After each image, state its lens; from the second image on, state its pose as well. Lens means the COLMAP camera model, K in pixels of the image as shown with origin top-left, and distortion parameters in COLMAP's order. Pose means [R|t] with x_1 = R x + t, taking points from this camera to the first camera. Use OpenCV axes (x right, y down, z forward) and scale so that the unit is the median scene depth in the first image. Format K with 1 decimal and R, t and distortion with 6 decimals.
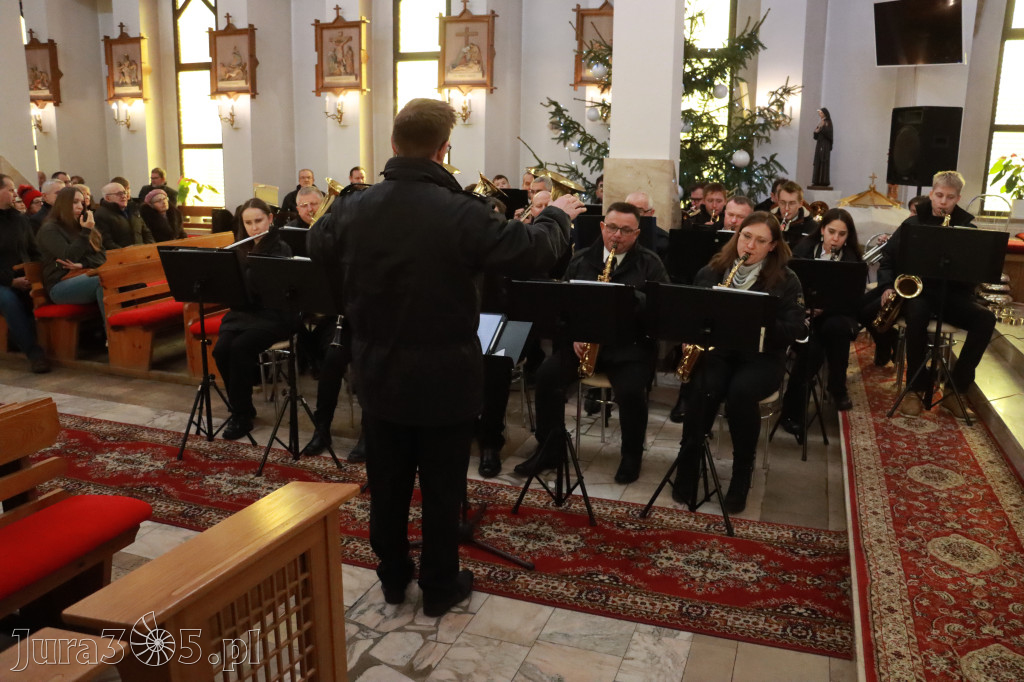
lens RADIAL K [[917.3, 0, 531.7], [0, 917.3, 346.9], [0, 0, 1]] dist [-0.167730, 0.154301]
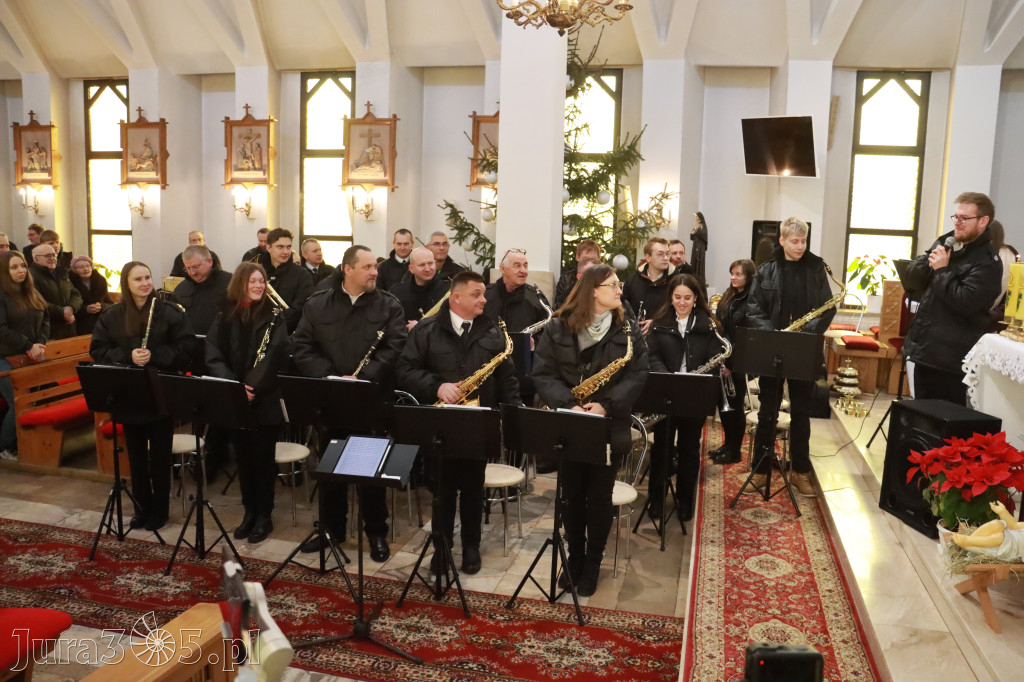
lens RADIAL K [[917.3, 0, 537.6], [0, 917.3, 340.8], [0, 0, 1]] dist [-0.167730, 0.154301]
pose [[0.994763, -0.001567, 0.102199, 0.024157], [0.009484, 0.996984, -0.077028, -0.037125], [-0.101771, 0.077594, 0.991777, -0.094290]]
